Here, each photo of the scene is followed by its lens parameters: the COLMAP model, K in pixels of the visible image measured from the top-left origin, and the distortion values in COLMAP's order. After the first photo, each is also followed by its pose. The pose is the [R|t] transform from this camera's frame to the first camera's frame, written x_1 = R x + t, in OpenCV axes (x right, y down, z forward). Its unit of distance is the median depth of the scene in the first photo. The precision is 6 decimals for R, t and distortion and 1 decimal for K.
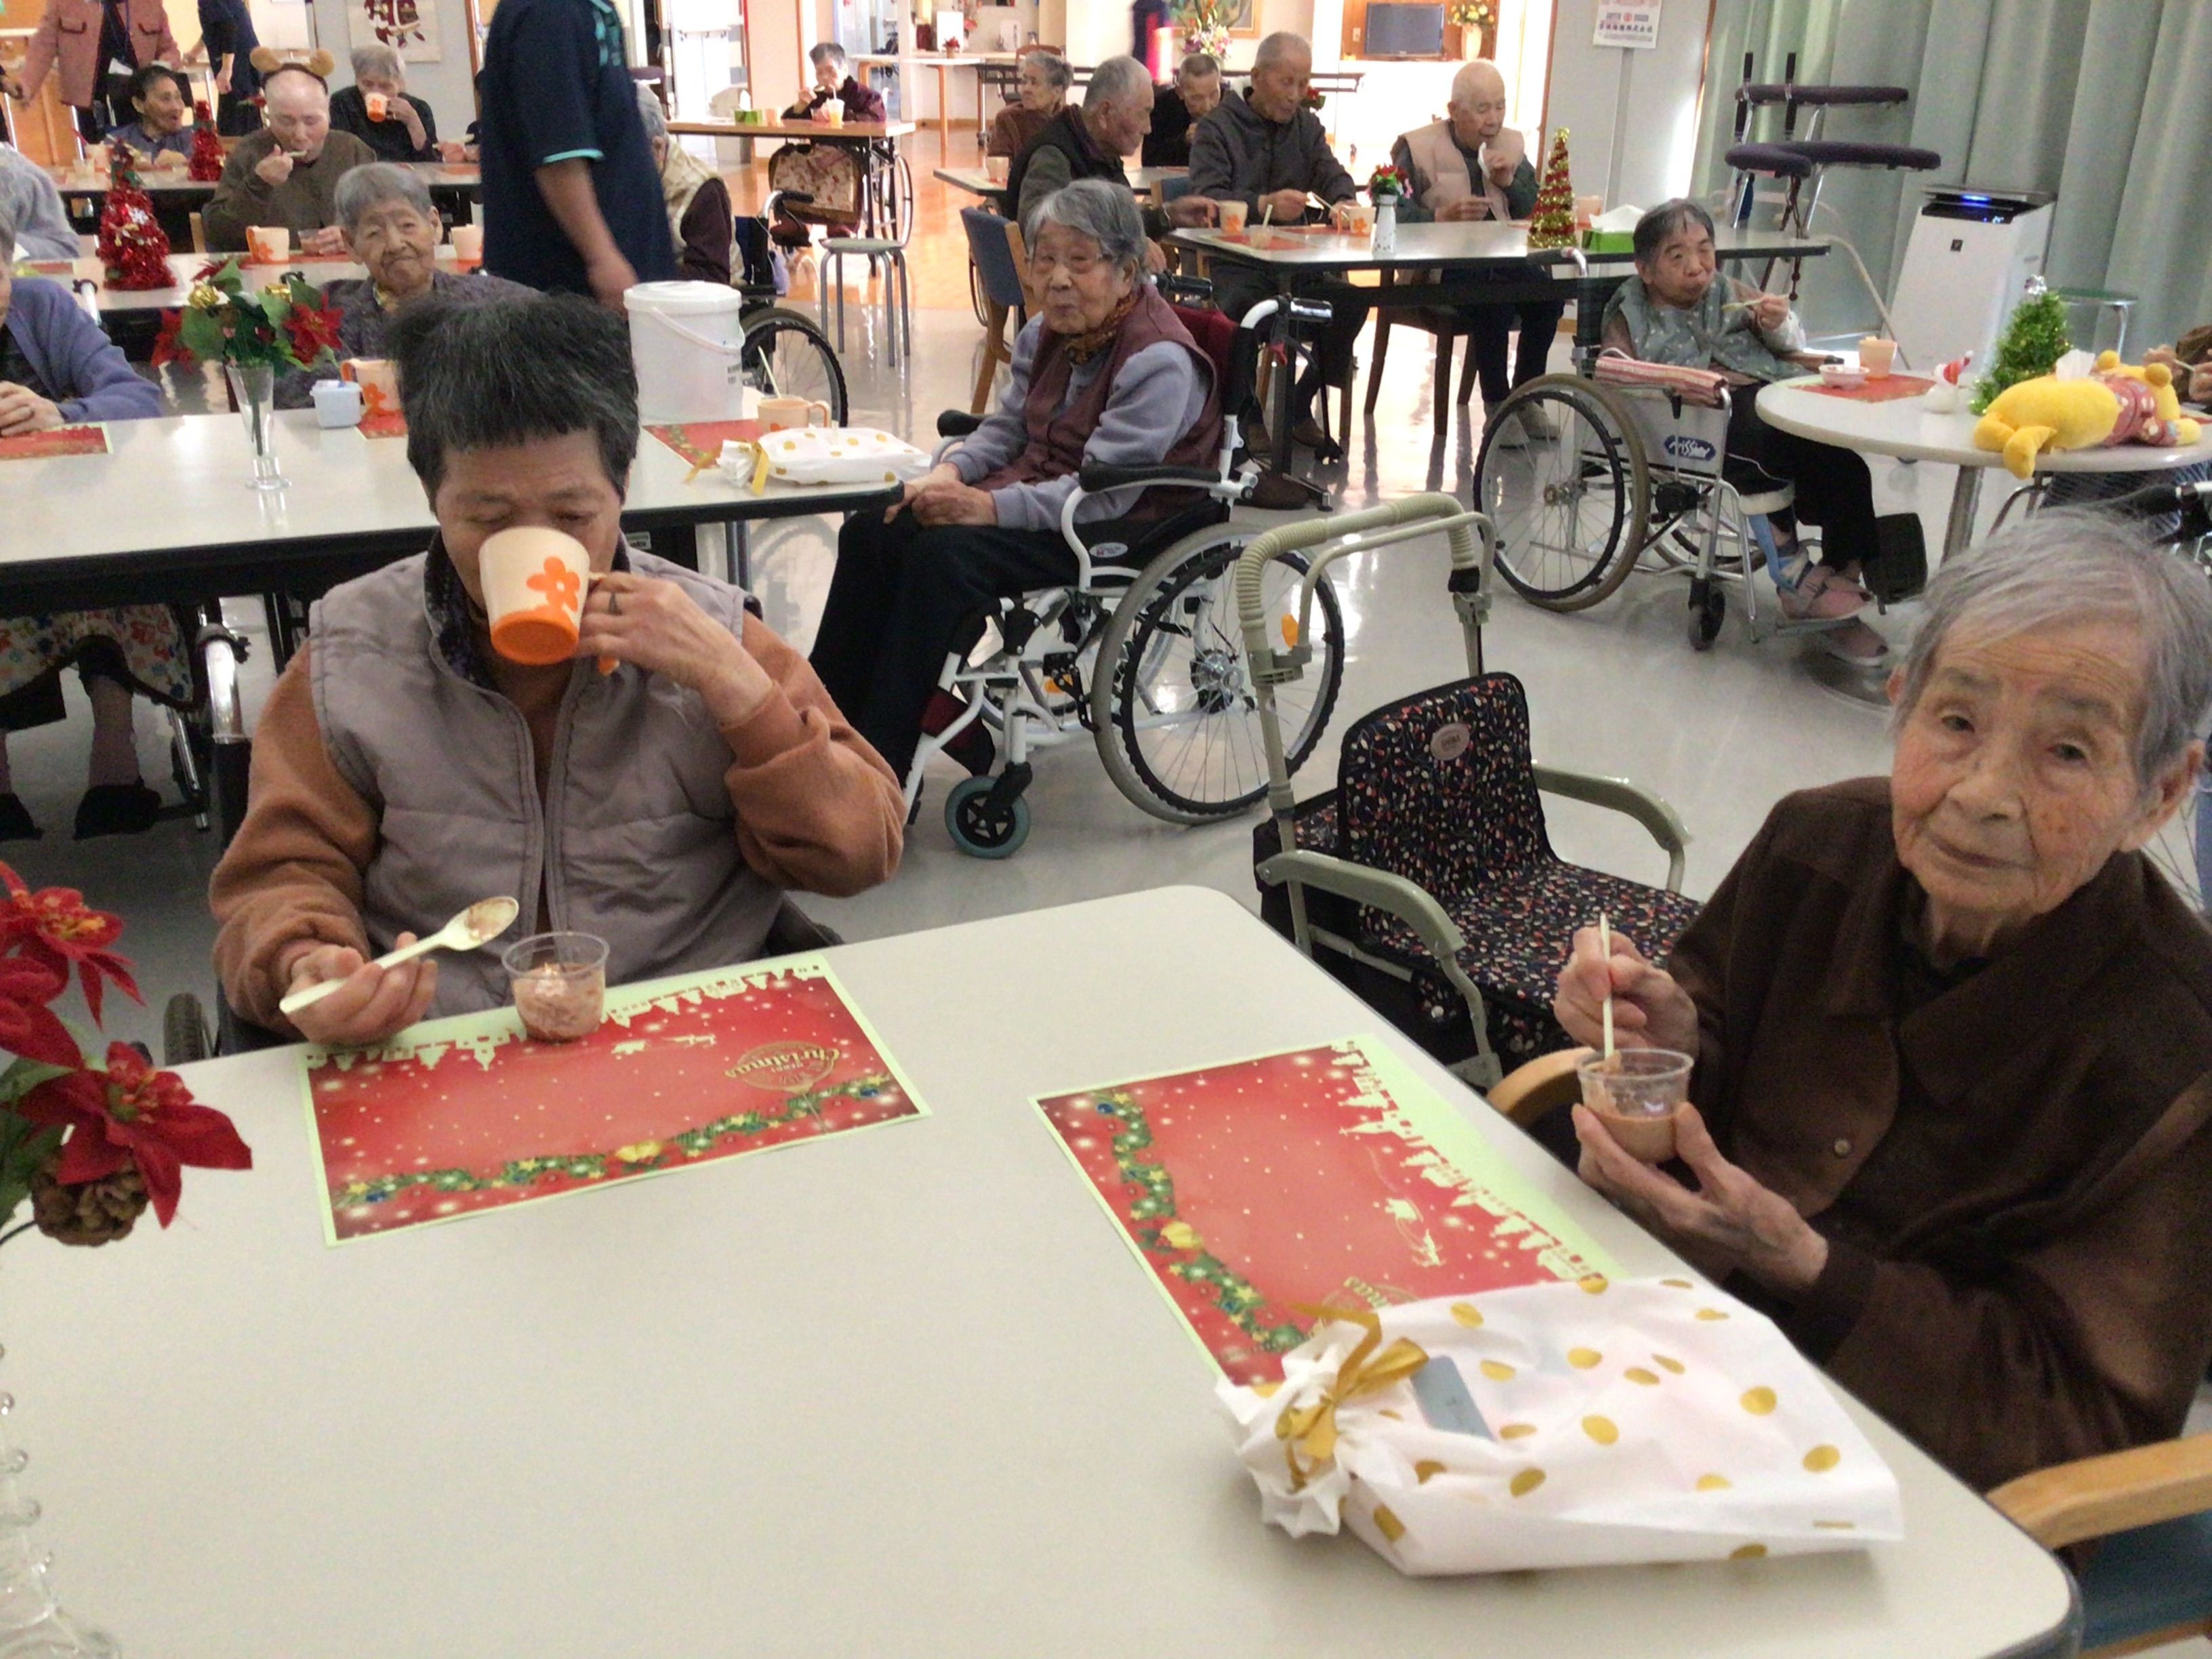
lens RADIAL K [[1951.7, 0, 1106.0], [0, 1951.7, 829.5], [0, 0, 1]] dist [0.001466, -0.008676]
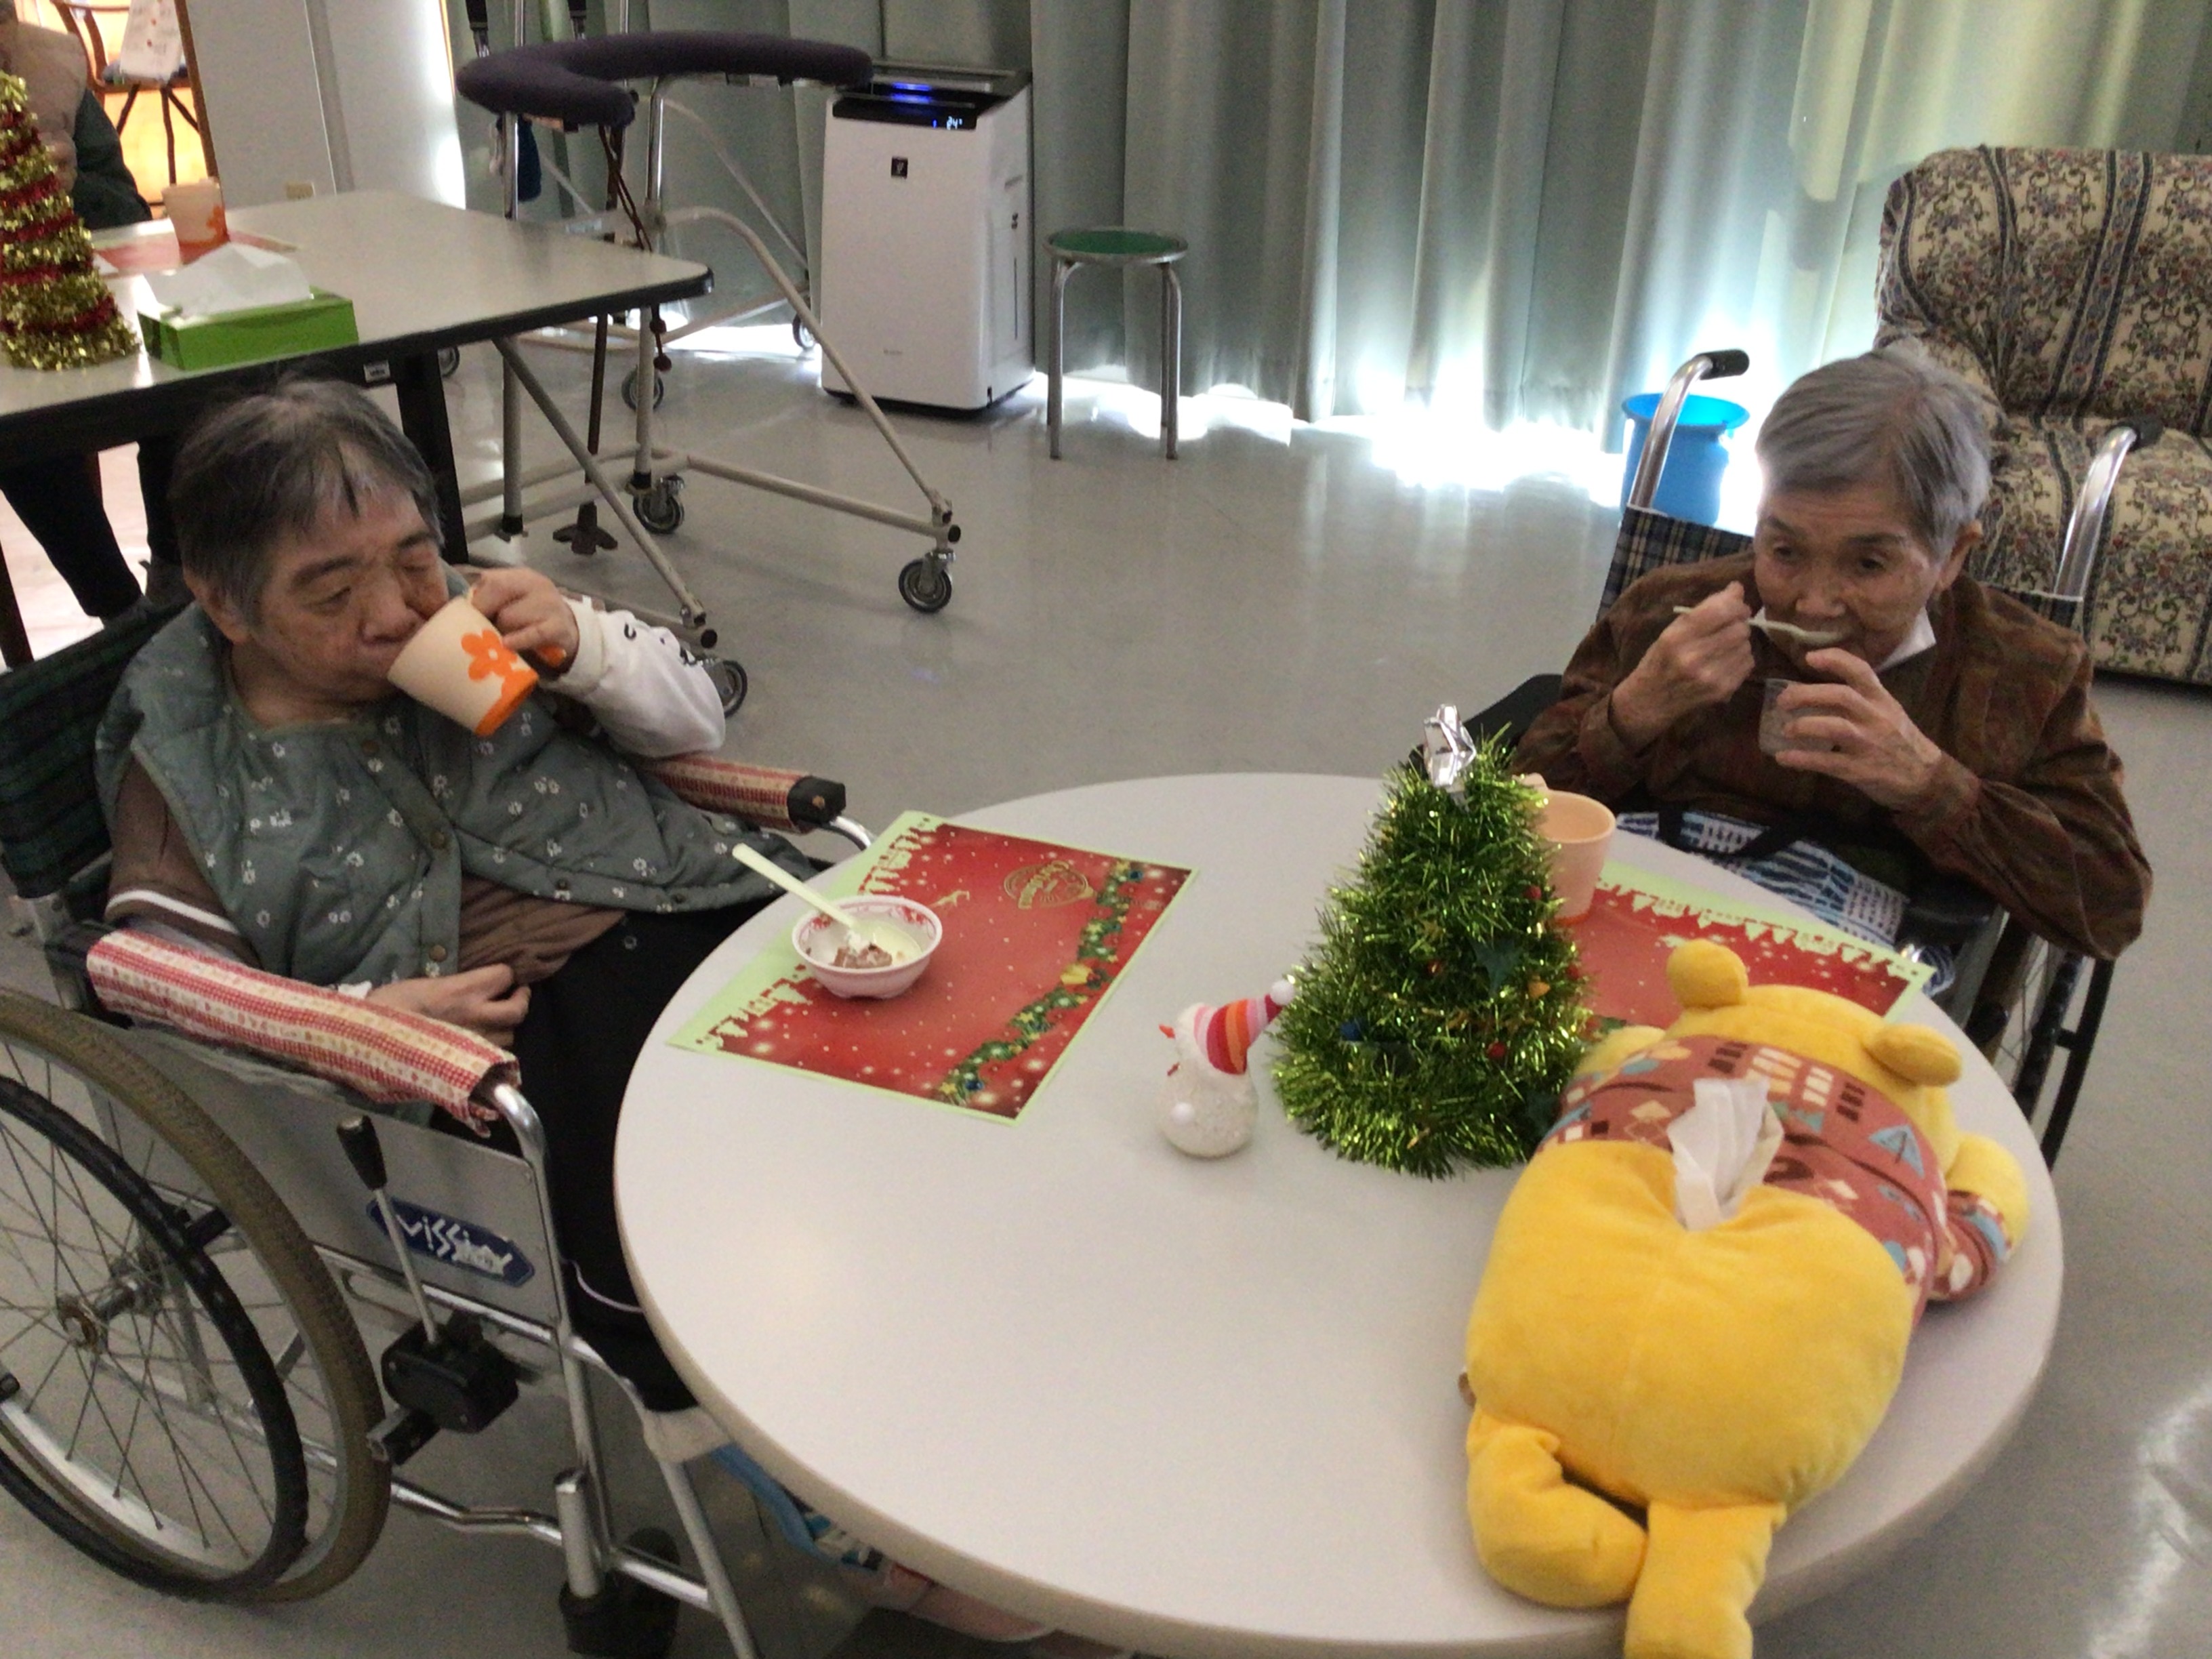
lens RADIAL K [[1951.7, 0, 1106.0], [0, 1951.7, 829.5], [0, 0, 1]] dist [0.001466, -0.008676]
pose [[0.858458, -0.241233, 0.452611, 0.163745], [0.194419, 0.969678, 0.148070, -0.175851], [-0.474607, -0.039116, 0.879328, 0.421351]]
